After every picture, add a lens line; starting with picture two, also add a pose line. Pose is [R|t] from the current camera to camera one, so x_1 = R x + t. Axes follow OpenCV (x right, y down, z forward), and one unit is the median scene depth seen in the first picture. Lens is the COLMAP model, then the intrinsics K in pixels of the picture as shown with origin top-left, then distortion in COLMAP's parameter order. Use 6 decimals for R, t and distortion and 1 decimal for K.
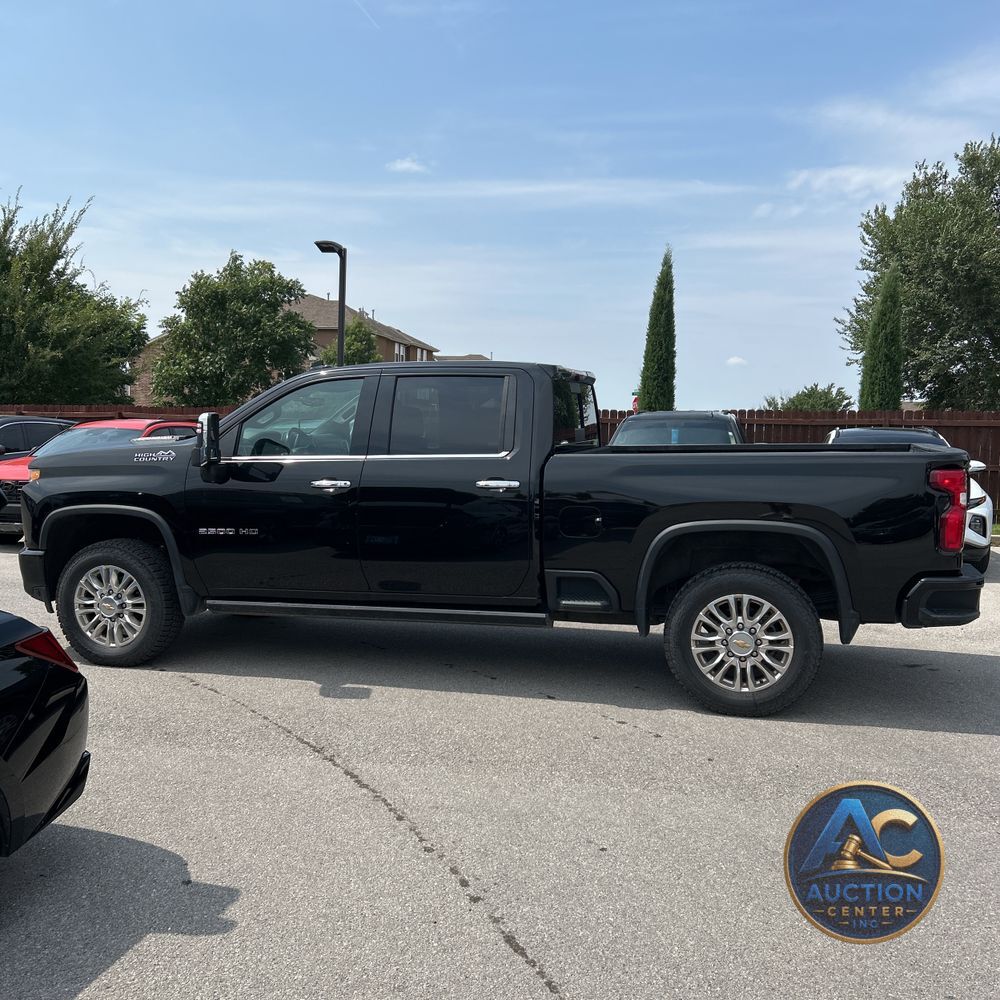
lens RADIAL K [[986.6, 0, 486.0], [0, 986.6, 496.7], [0, 0, 1]] dist [0.129763, -0.218660]
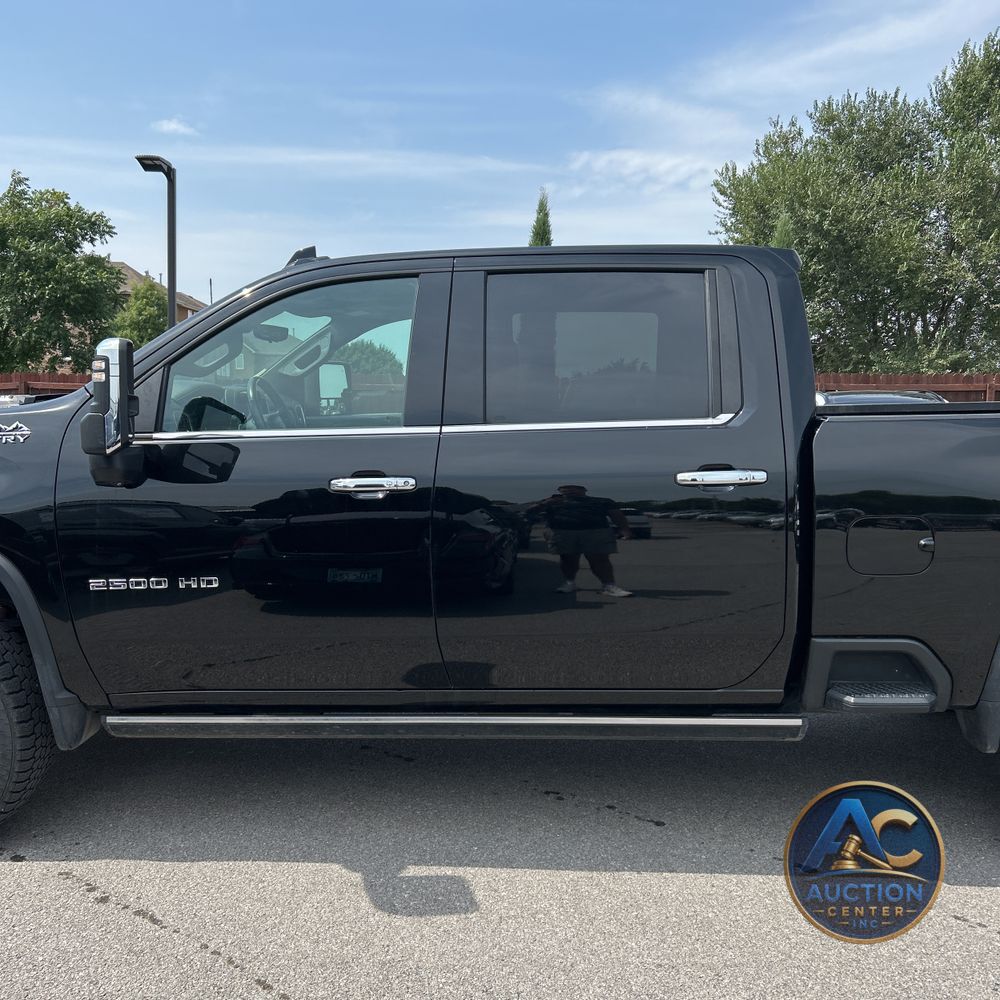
lens RADIAL K [[1002.5, 0, 495.0], [0, 1002.5, 514.2], [0, 0, 1]] dist [0.031561, -0.004021]
pose [[0.977861, -0.031335, 0.206898, -0.077989], [0.023069, 0.998841, 0.042242, -0.006839], [-0.207982, -0.036534, 0.977450, 0.189089]]
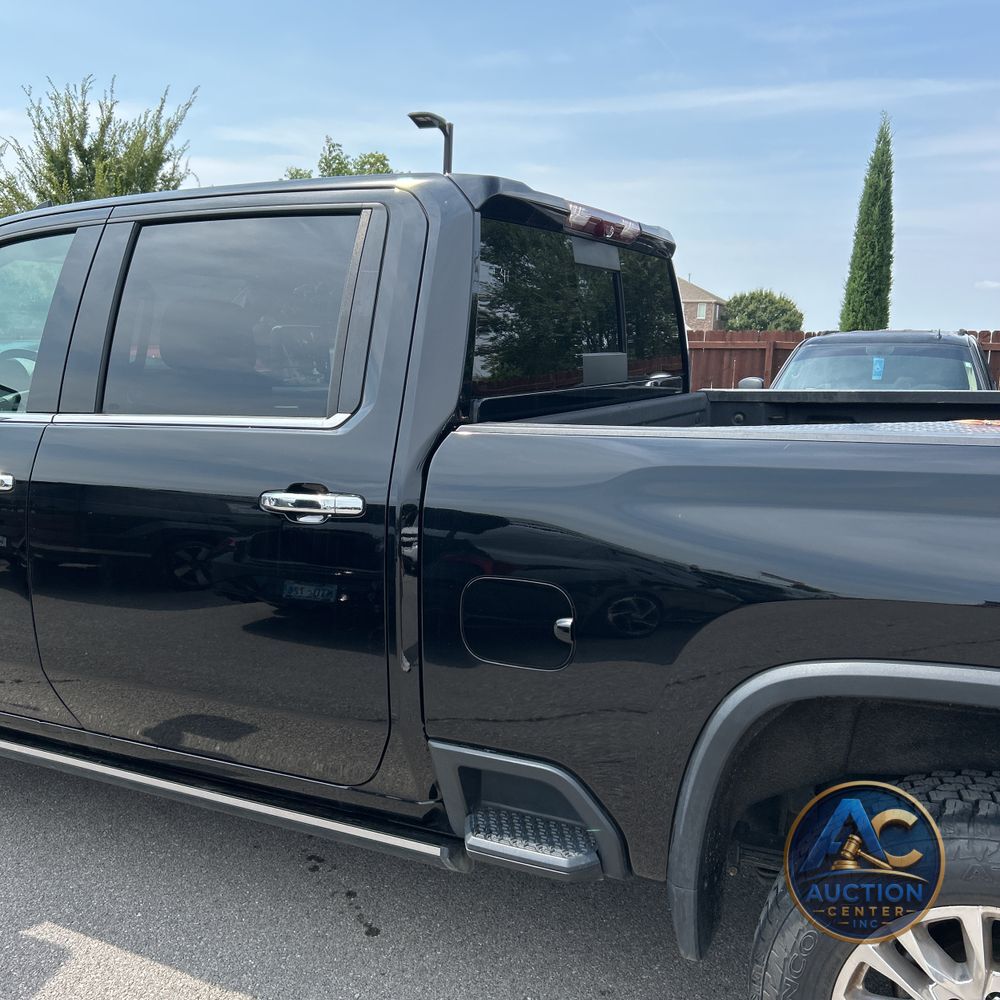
lens RADIAL K [[1003.3, 0, 497.0], [0, 1003.3, 495.7], [0, 0, 1]] dist [0.091668, -0.188787]
pose [[0.983196, 0.030178, -0.180040, 0.054314], [-0.017681, 0.997346, 0.070622, -0.015801], [0.181693, -0.066252, 0.981121, 0.236305]]
